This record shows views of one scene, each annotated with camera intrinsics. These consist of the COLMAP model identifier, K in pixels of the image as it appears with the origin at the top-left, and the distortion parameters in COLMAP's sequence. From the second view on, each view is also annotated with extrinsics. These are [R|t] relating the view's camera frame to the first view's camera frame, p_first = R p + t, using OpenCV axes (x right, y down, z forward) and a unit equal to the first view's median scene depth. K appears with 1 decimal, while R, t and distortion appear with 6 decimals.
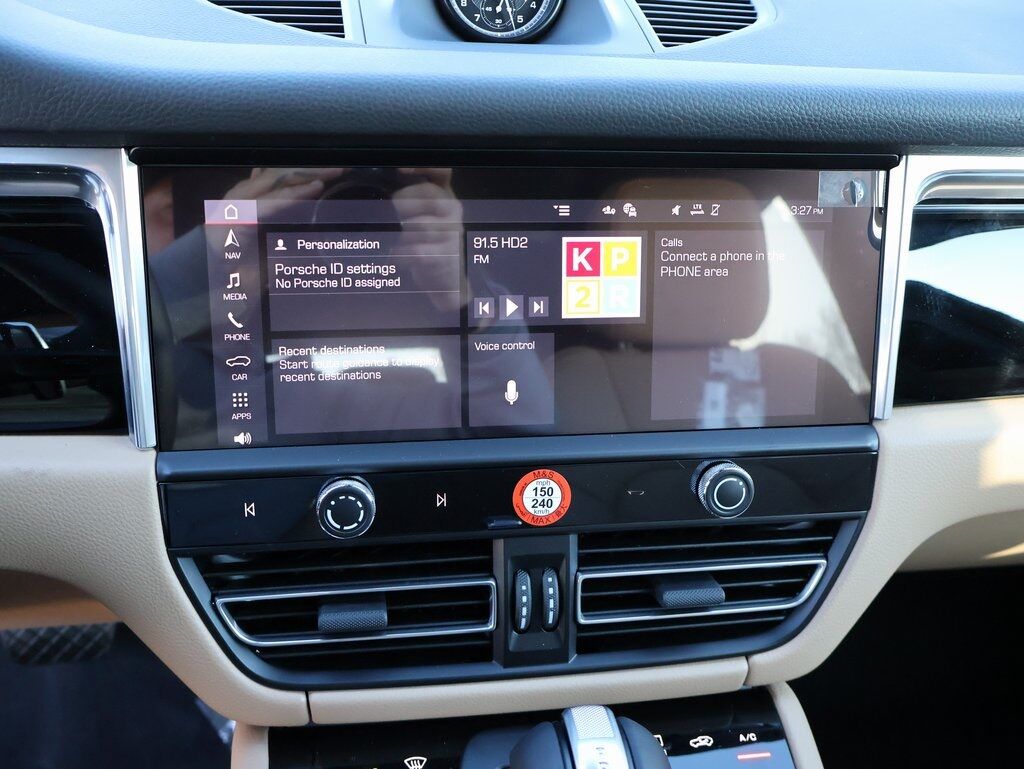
lens RADIAL K [[925.2, 0, 514.2], [0, 925.2, 382.9], [0, 0, 1]] dist [-0.033504, 0.028900]
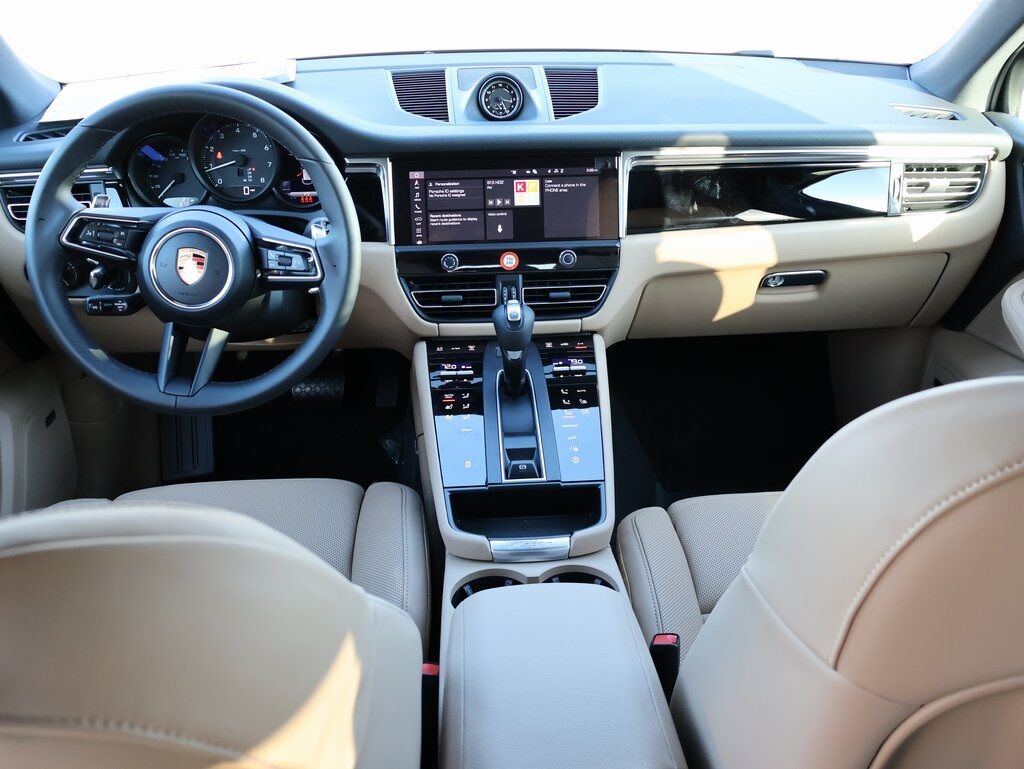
lens RADIAL K [[925.2, 0, 512.5], [0, 925.2, 394.6], [0, 0, 1]] dist [-0.033504, 0.028900]
pose [[0.992734, -0.008323, -0.120038, 0.432620], [0.005772, 0.999750, -0.021586, 0.672440], [0.120188, 0.020736, 0.992535, -2.239317]]
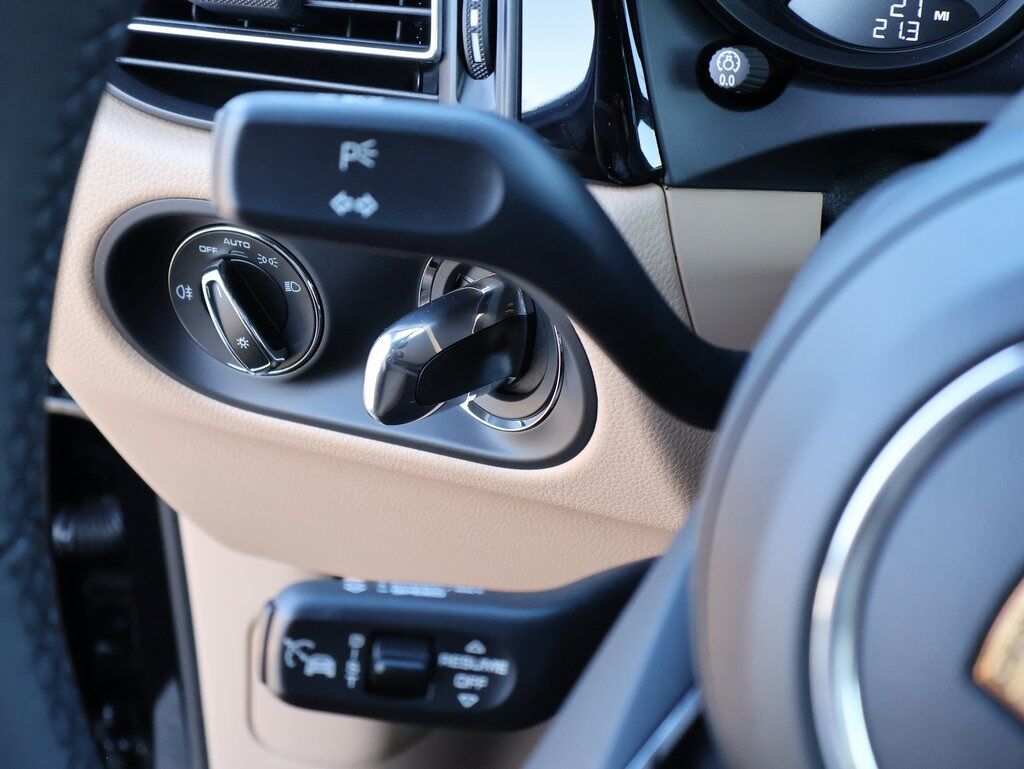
lens RADIAL K [[1839.0, 0, 502.9], [0, 1839.0, 384.8], [0, 0, 1]] dist [0.078469, 0.000000]
pose [[0.858308, 0.170813, -0.483870, -0.722827], [-0.183692, 0.982758, 0.021089, 0.162041], [0.479129, 0.070782, 0.874886, -0.292759]]
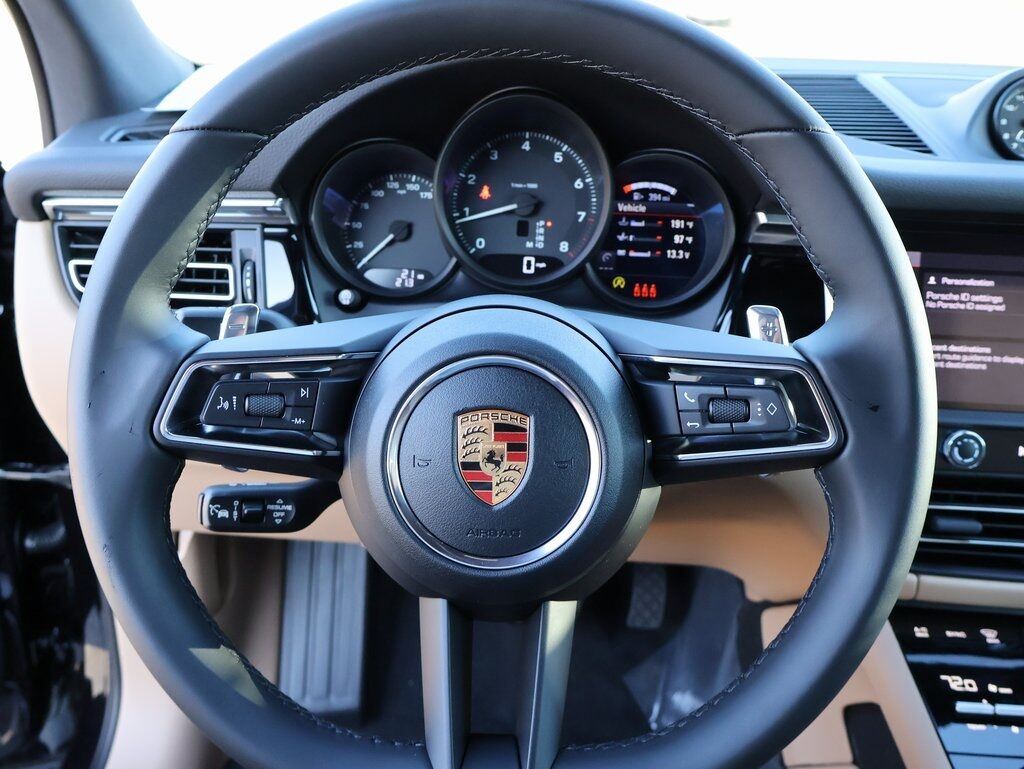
lens RADIAL K [[925.2, 0, 474.9], [0, 925.2, 398.7], [0, 0, 1]] dist [-0.033504, 0.028900]
pose [[0.969814, 0.064305, -0.235215, -0.604046], [-0.089486, 0.991156, -0.097989, 0.269391], [0.226833, 0.116080, 0.966991, -0.672551]]
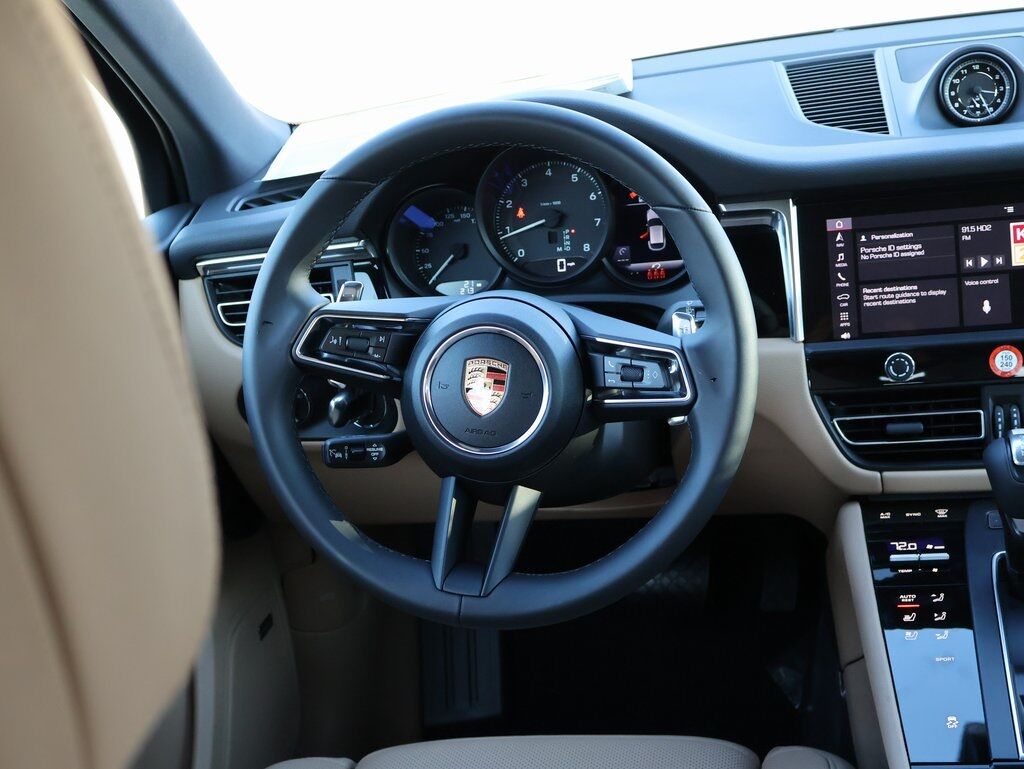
lens RADIAL K [[1468.8, 0, 513.4], [0, 1468.8, 411.3], [0, 0, 1]] dist [-0.028772, 0.000000]
pose [[0.917536, -0.049371, -0.394576, 0.282667], [-0.006077, 0.990406, -0.138057, 0.647811], [0.397607, 0.129070, 0.908433, -2.094474]]
